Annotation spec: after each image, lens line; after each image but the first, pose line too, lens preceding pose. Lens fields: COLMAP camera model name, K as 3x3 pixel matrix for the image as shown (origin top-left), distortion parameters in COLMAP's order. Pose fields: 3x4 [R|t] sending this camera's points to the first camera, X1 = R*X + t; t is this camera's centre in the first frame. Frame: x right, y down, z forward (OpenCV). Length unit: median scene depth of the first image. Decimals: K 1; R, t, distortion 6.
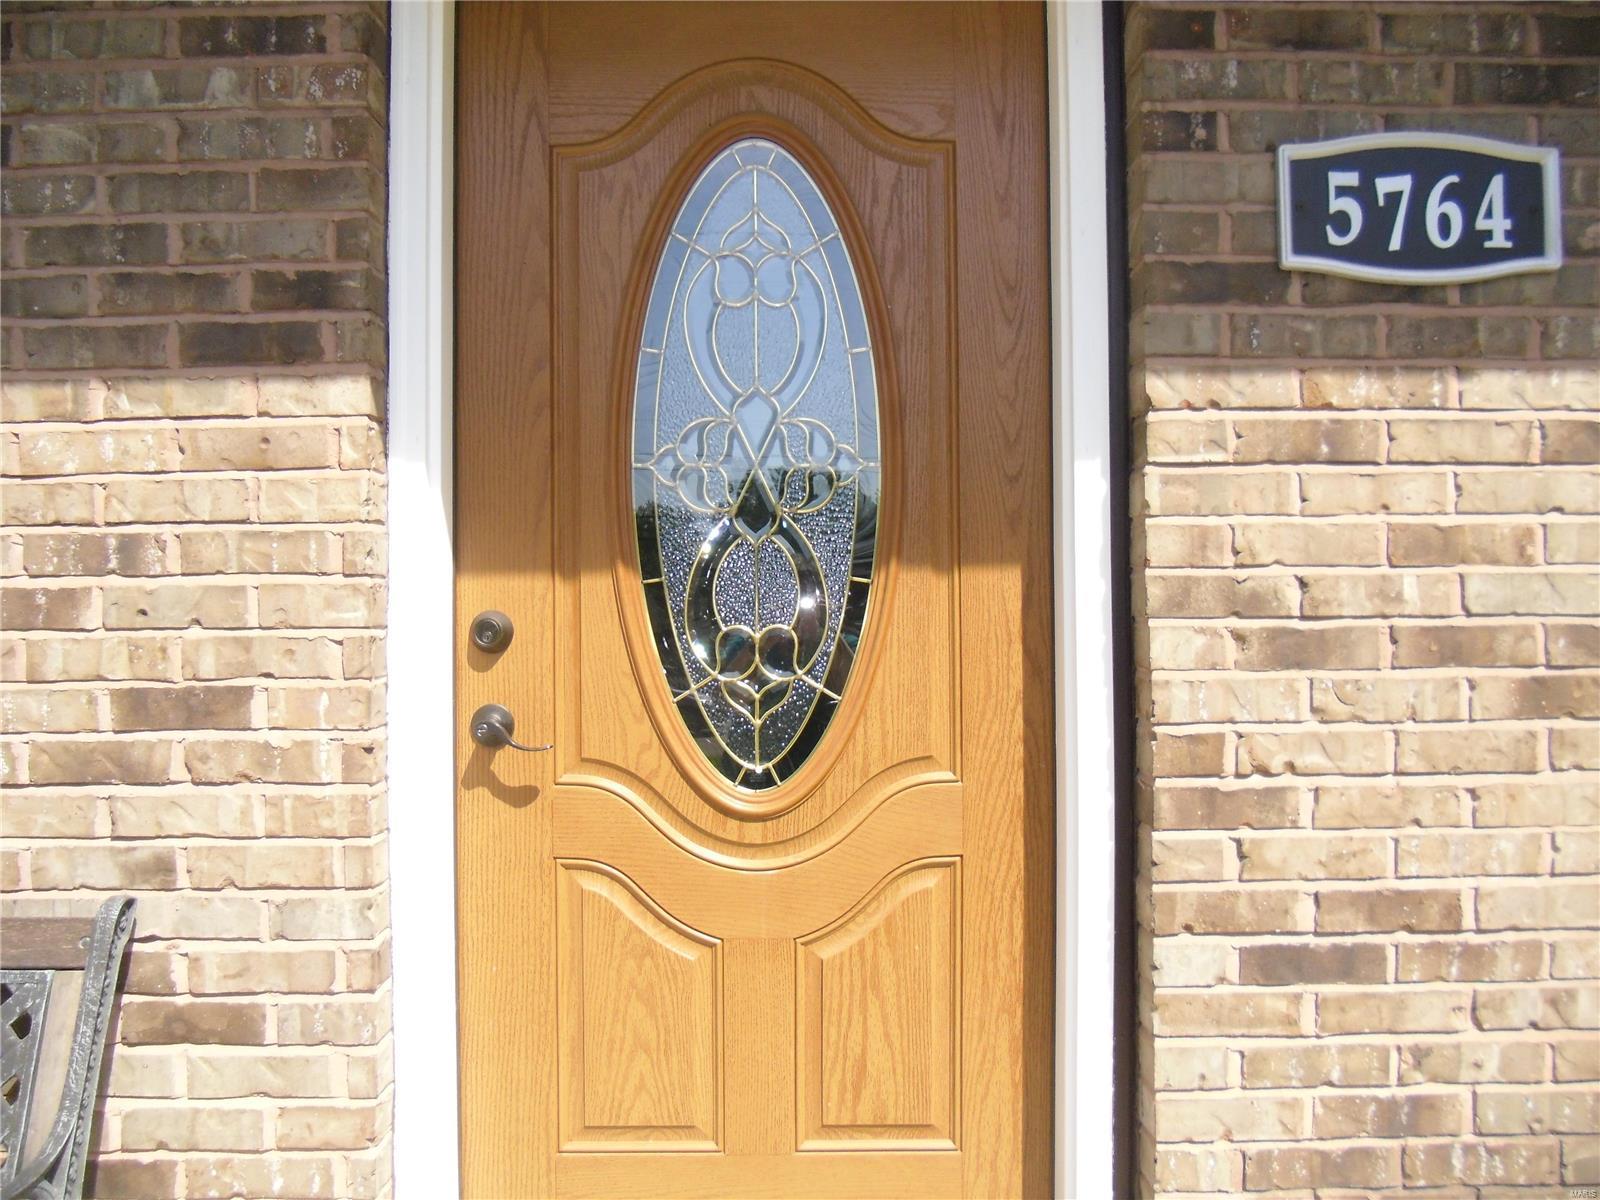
lens RADIAL K [[1208.6, 0, 784.0], [0, 1208.6, 612.2], [0, 0, 1]] dist [-0.059189, 0.015521]
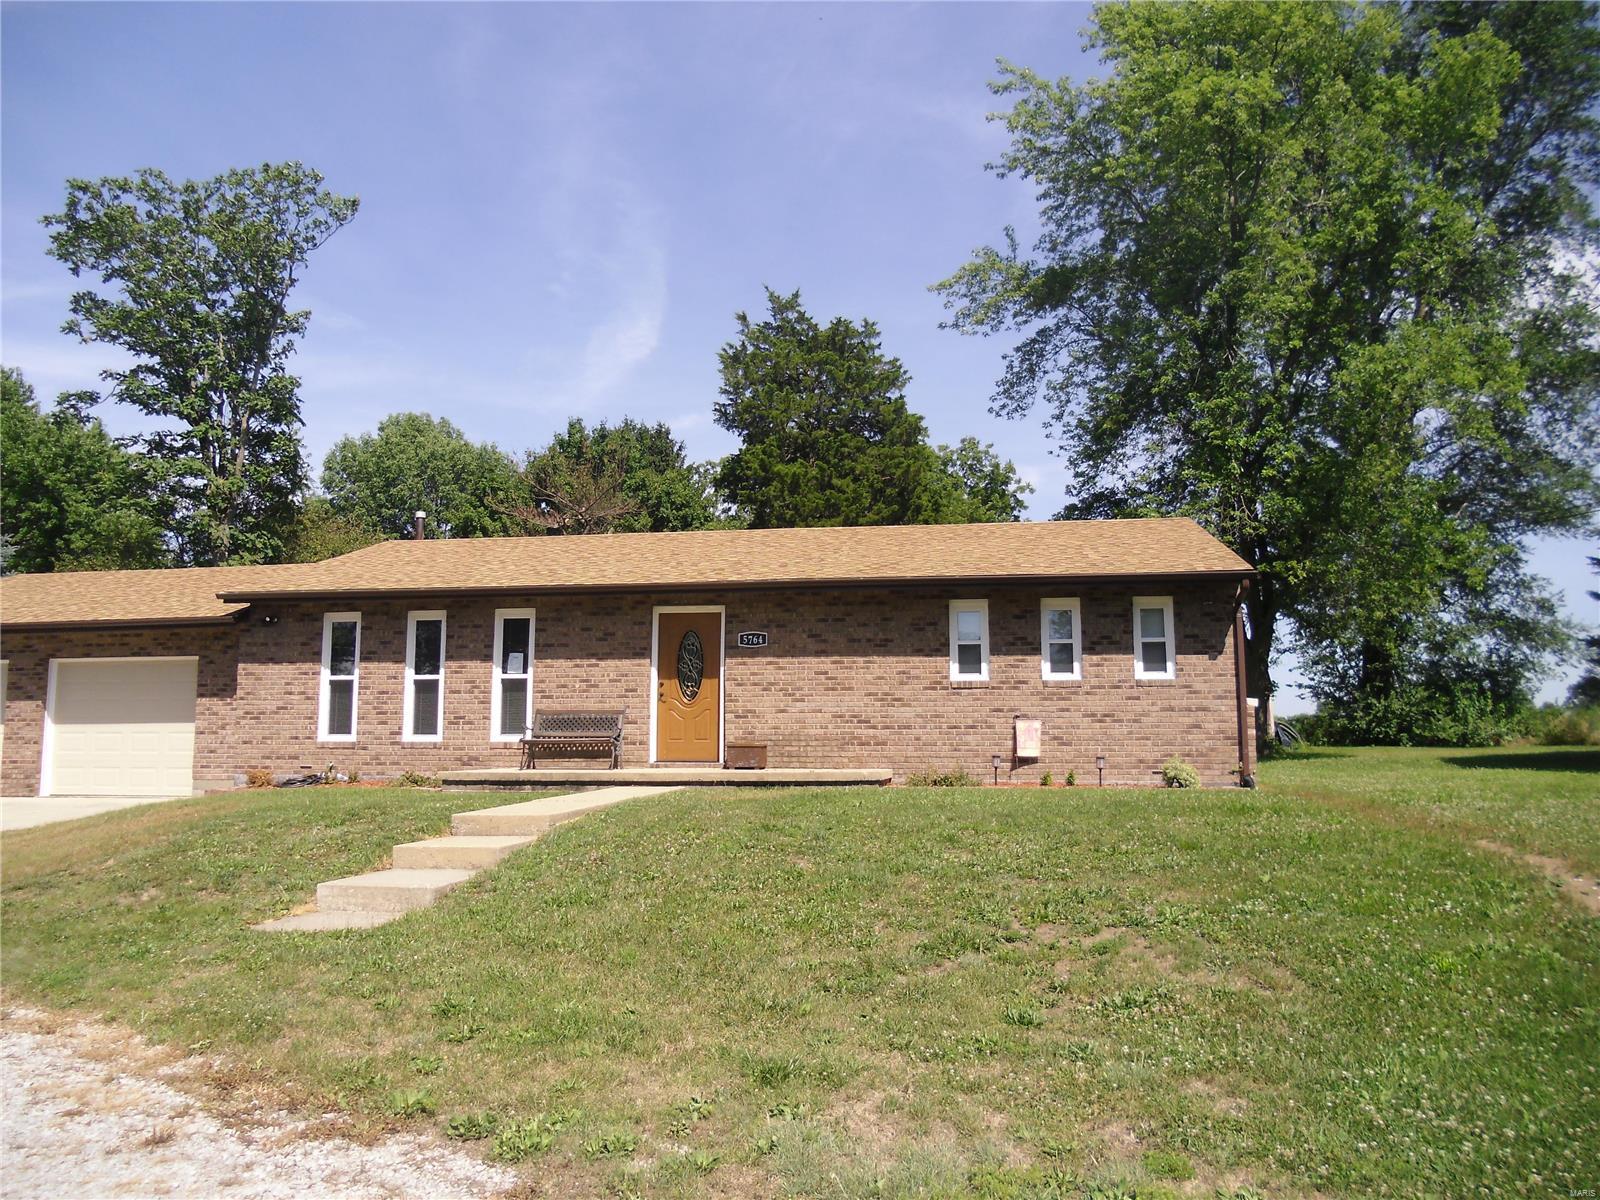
lens RADIAL K [[1208.6, 0, 800.3], [0, 1208.6, 600.0], [0, 0, 1]] dist [-0.059189, 0.015521]
pose [[0.986046, -0.014227, -0.165866, 2.770045], [-0.006746, 0.992109, -0.125197, 0.625410], [0.166338, 0.124569, 0.978169, -9.372386]]
